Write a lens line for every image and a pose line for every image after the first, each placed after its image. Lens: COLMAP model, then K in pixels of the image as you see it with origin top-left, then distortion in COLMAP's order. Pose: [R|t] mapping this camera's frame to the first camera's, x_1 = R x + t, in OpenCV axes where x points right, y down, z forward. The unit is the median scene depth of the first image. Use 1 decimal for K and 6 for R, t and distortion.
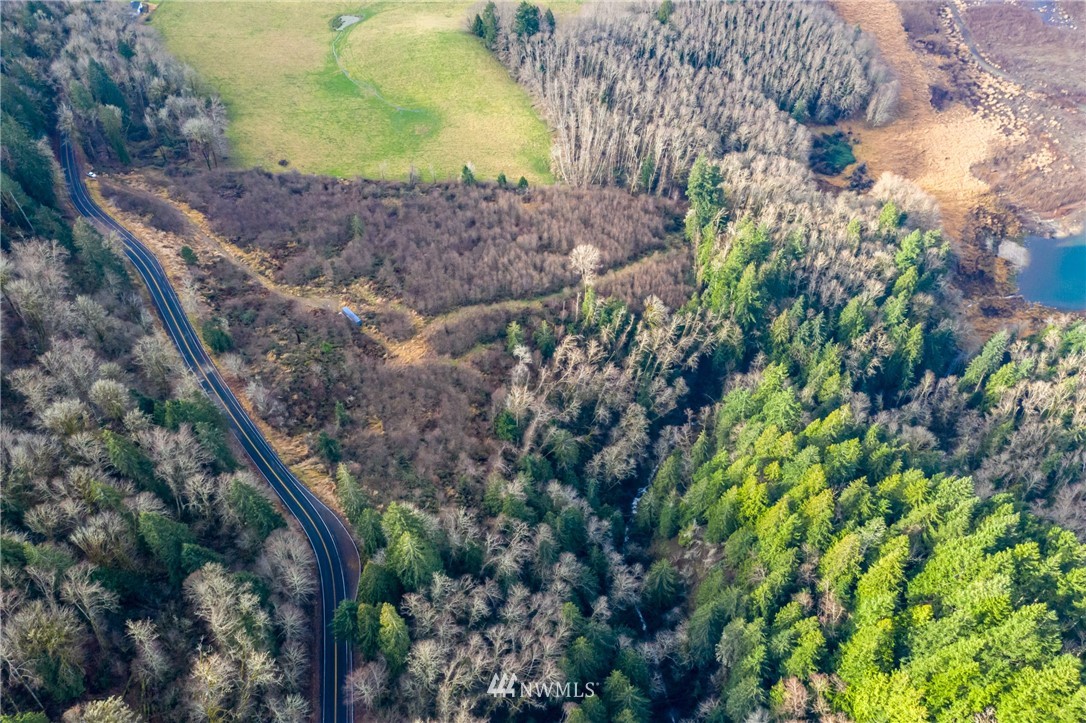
lens RADIAL K [[875.8, 0, 522.6], [0, 875.8, 337.8], [0, 0, 1]] dist [-0.013283, 0.004599]
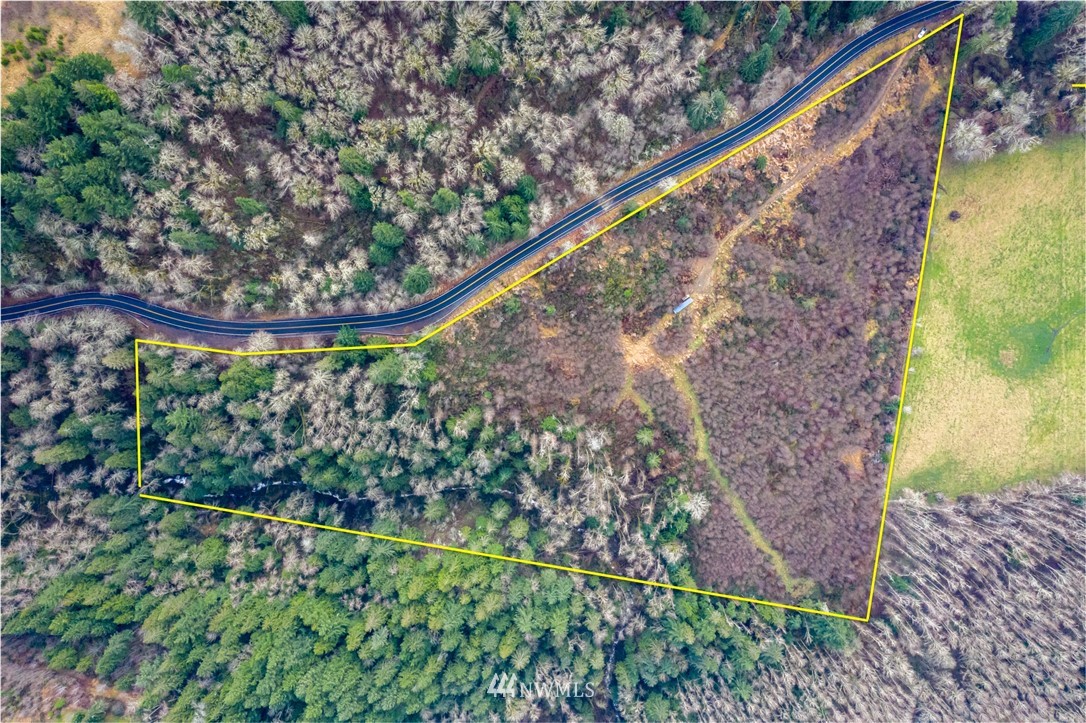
lens RADIAL K [[875.8, 0, 542.4], [0, 875.8, 364.3], [0, 0, 1]] dist [-0.013283, 0.004599]
pose [[-0.084869, 0.994272, 0.064964, -0.151285], [-0.711253, -0.106114, 0.694880, -0.635391], [0.697794, 0.012768, 0.716185, -0.009177]]
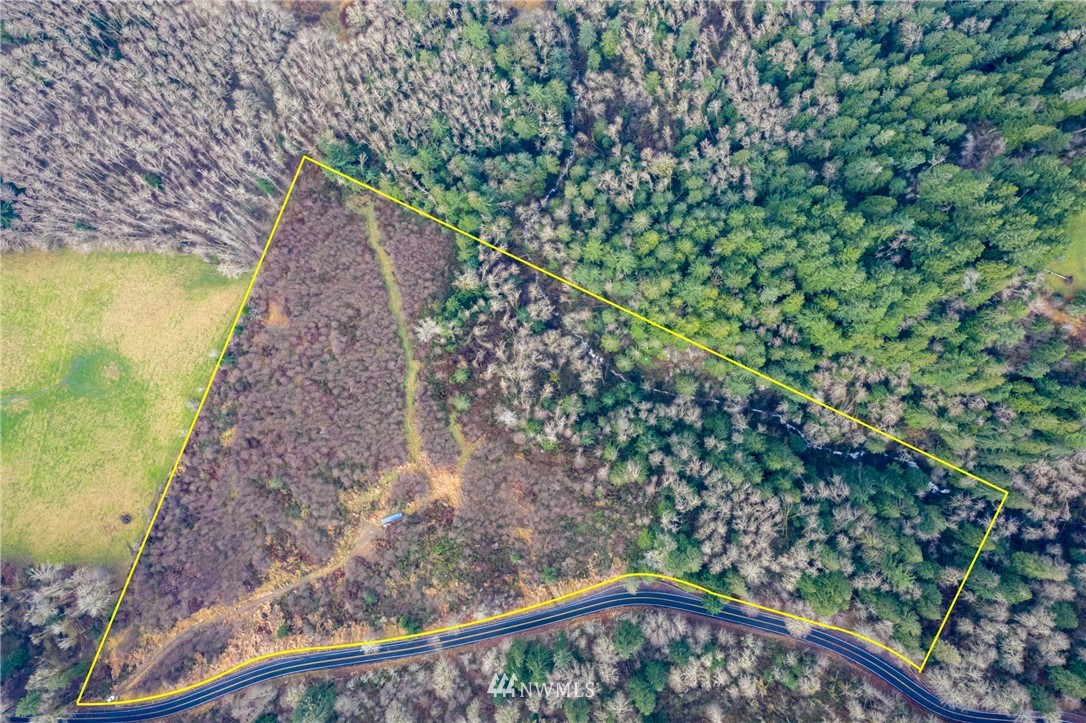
lens RADIAL K [[875.8, 0, 548.1], [0, 875.8, 352.2], [0, 0, 1]] dist [-0.013283, 0.004599]
pose [[0.352391, -0.935833, 0.006000, 0.081909], [0.708785, 0.271071, 0.651264, -0.634372], [-0.611101, -0.225247, 0.758828, -0.022353]]
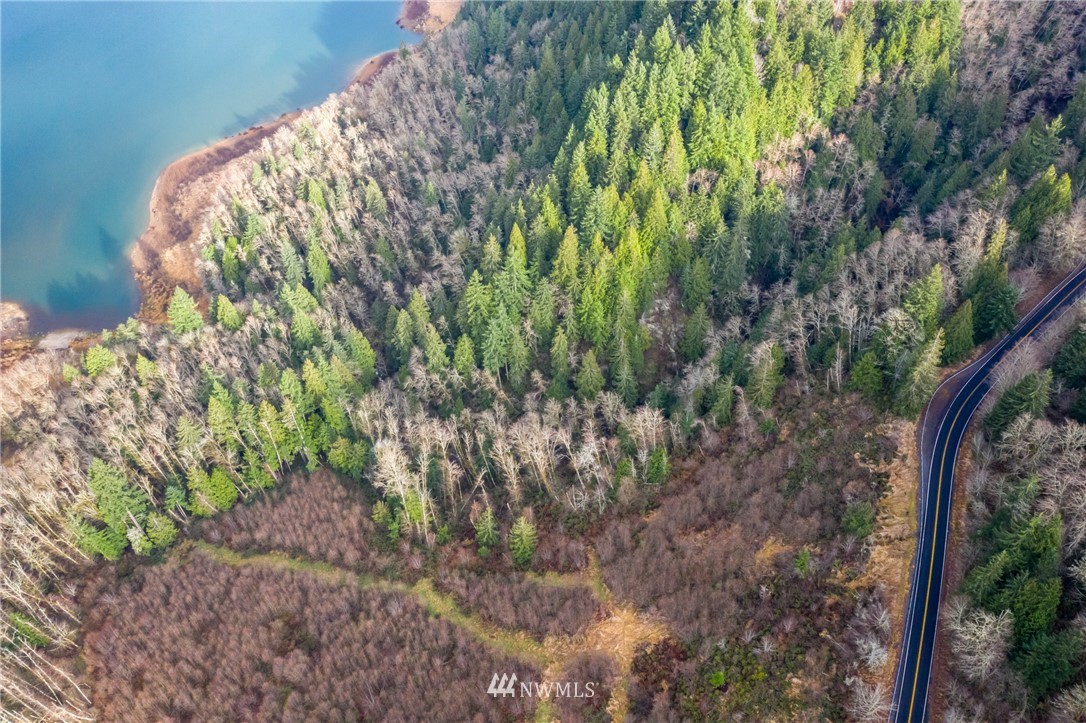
lens RADIAL K [[875.8, 0, 540.0], [0, 875.8, 359.0], [0, 0, 1]] dist [-0.013283, 0.004599]
pose [[-0.509000, -0.579037, 0.636895, -0.342039], [0.664966, 0.205317, 0.718098, -0.472109], [-0.546571, 0.789026, 0.280533, 0.549013]]
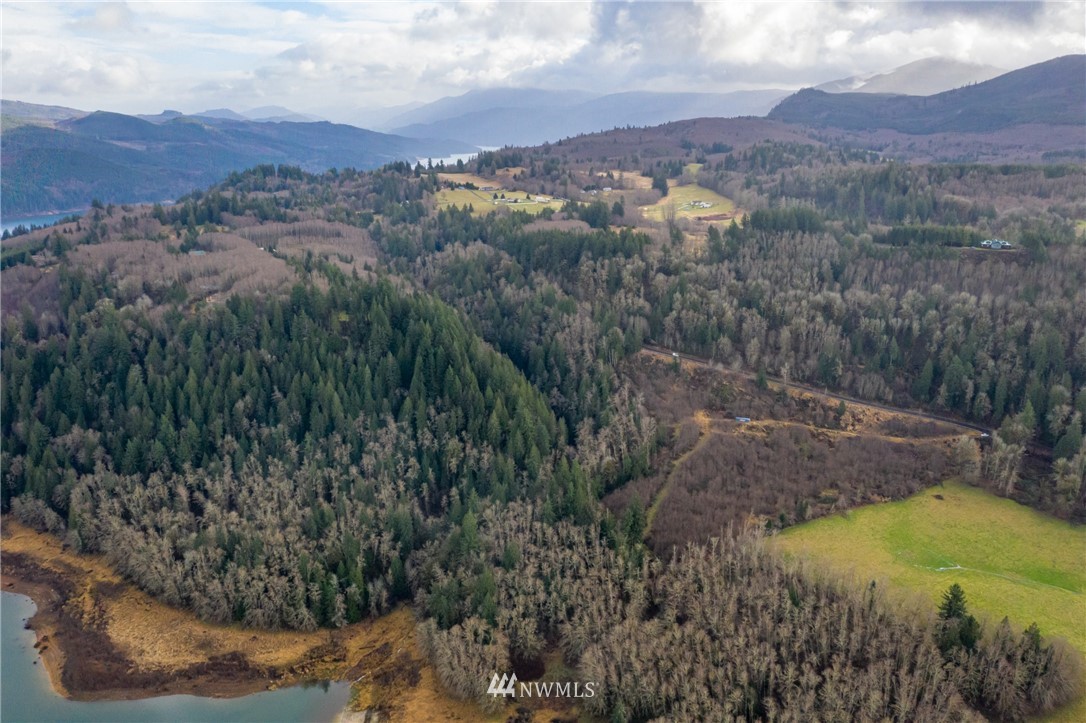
lens RADIAL K [[875.8, 0, 541.9], [0, 875.8, 365.2], [0, 0, 1]] dist [-0.013283, 0.004599]
pose [[-0.894878, 0.167207, -0.413806, 0.835503], [-0.298142, 0.465995, 0.833043, -1.328400], [0.332122, 0.868844, -0.367157, 1.246565]]
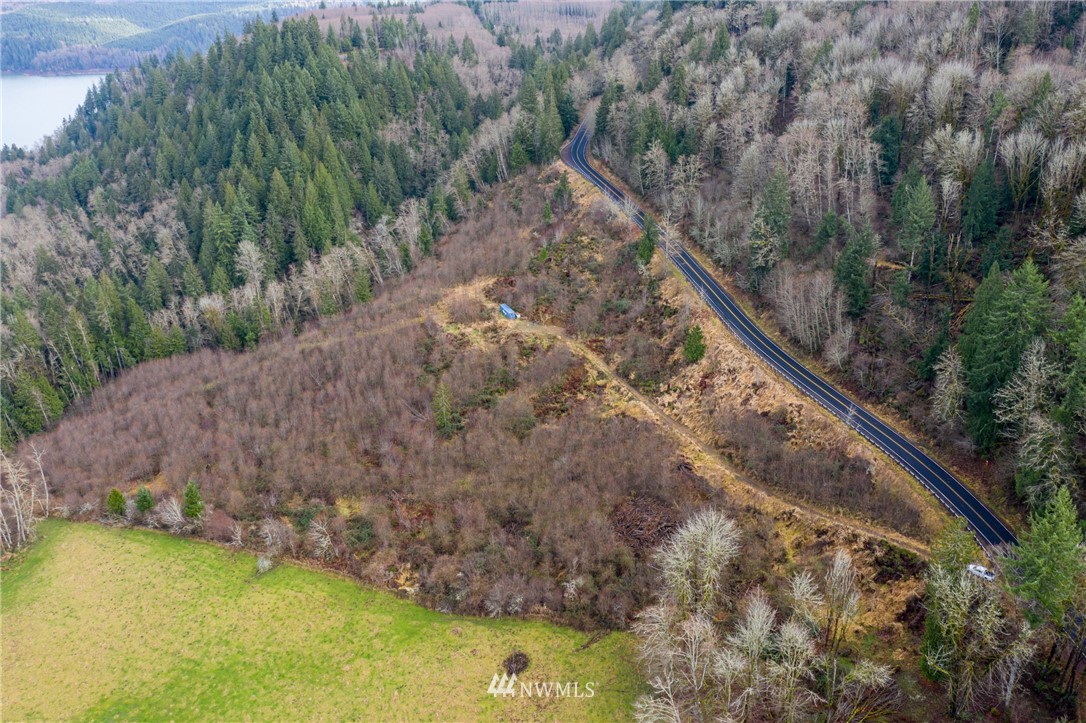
lens RADIAL K [[875.8, 0, 543.5], [0, 875.8, 362.3], [0, 0, 1]] dist [-0.013283, 0.004599]
pose [[-0.933407, -0.077485, 0.350352, -0.458453], [0.302289, 0.356244, 0.884145, -0.650645], [-0.193319, 0.931175, -0.309098, 1.118476]]
